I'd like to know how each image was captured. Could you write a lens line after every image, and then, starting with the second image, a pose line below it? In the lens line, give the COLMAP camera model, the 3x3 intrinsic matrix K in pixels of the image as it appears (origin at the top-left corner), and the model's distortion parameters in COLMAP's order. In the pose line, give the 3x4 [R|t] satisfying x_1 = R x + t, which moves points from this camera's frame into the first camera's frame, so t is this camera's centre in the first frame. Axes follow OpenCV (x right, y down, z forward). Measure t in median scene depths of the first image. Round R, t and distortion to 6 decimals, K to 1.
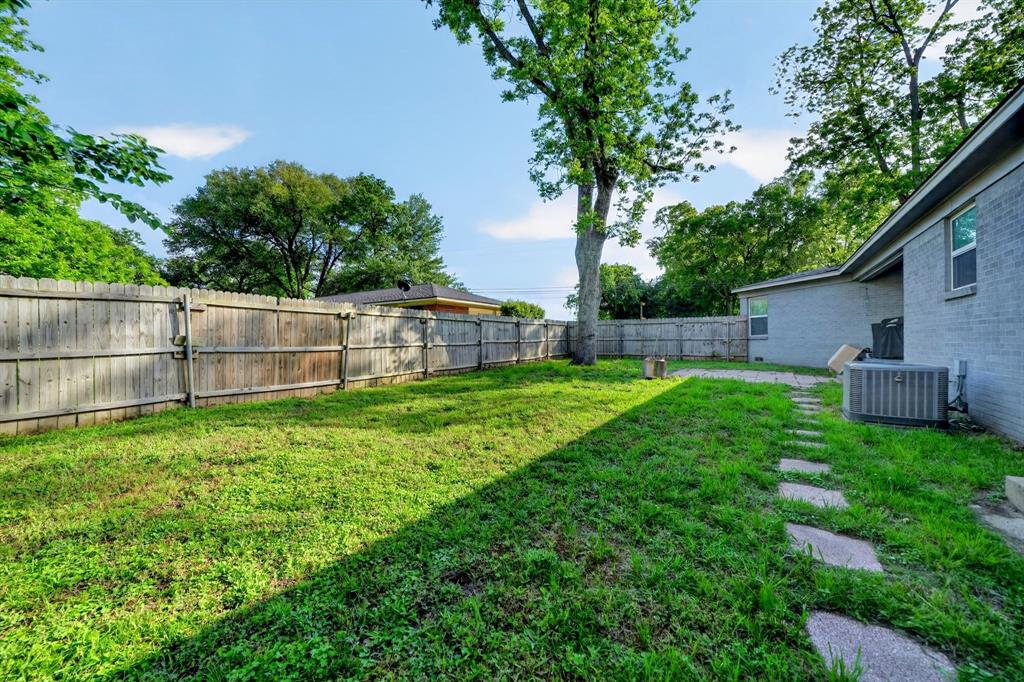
lens RADIAL K [[371.0, 0, 512.0], [0, 371.0, 341.0], [0, 0, 1]] dist [-0.015238, 0.000233]
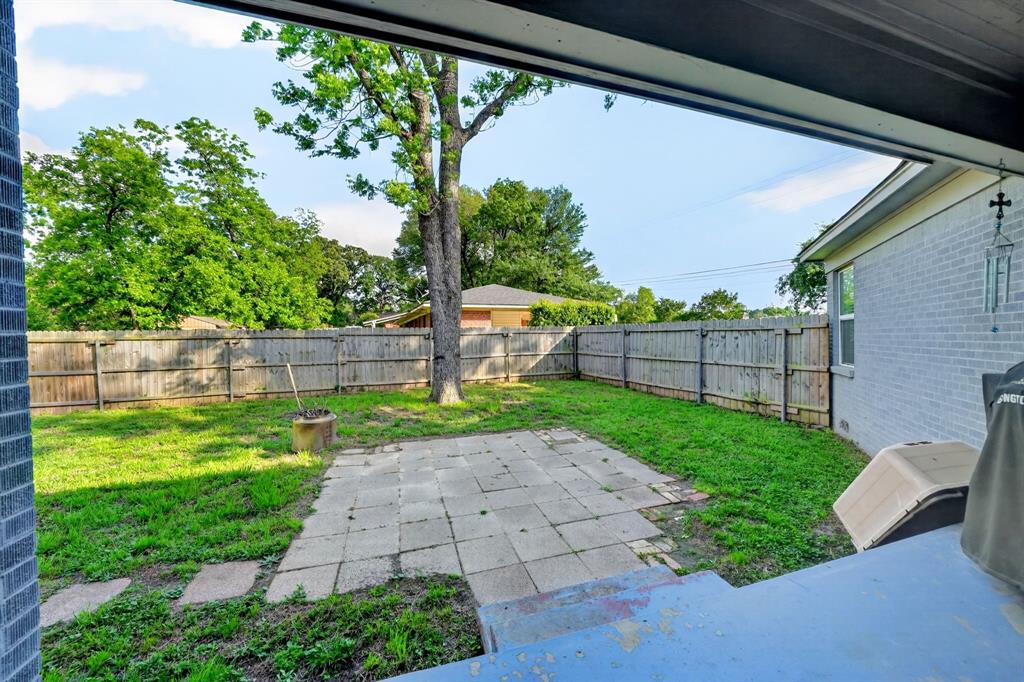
lens RADIAL K [[377.4, 0, 510.2], [0, 377.4, 331.5], [0, 0, 1]] dist [-0.017339, 0.003030]
pose [[0.779998, -0.009183, -0.625715, 0.871484], [0.003532, 0.999941, -0.010272, -0.063813], [0.625773, 0.005802, 0.779984, 0.654507]]
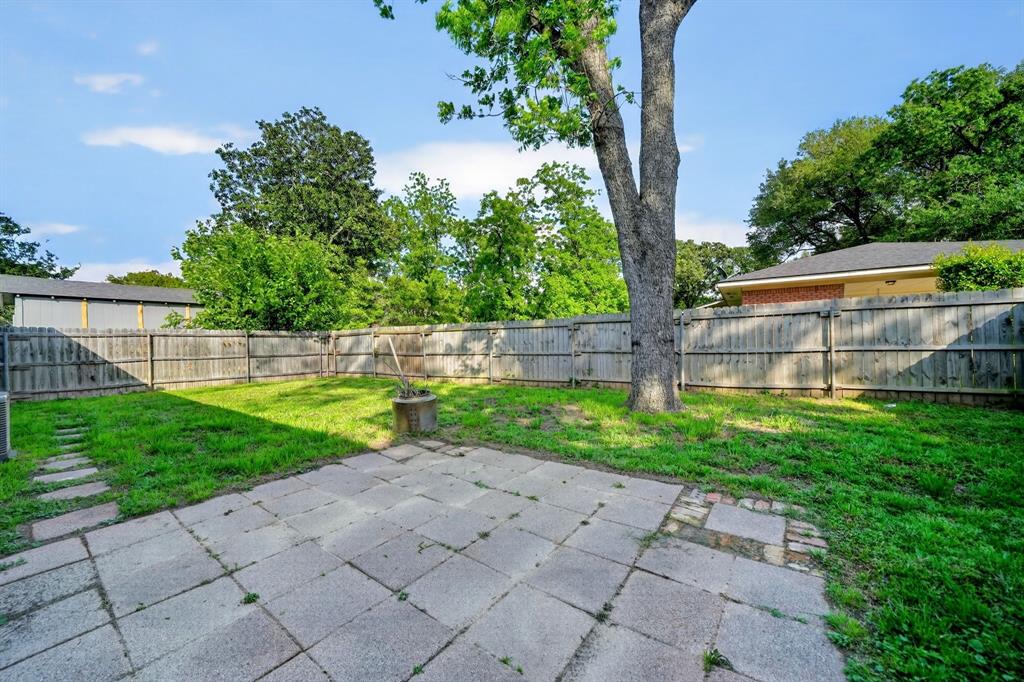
lens RADIAL K [[371.0, 0, 512.0], [0, 371.0, 341.0], [0, 0, 1]] dist [-0.015238, 0.000233]
pose [[-0.046806, -0.005803, -0.998887, 0.798989], [0.008675, 0.999943, -0.006215, -0.018964], [0.998866, -0.008956, -0.046753, 1.037984]]
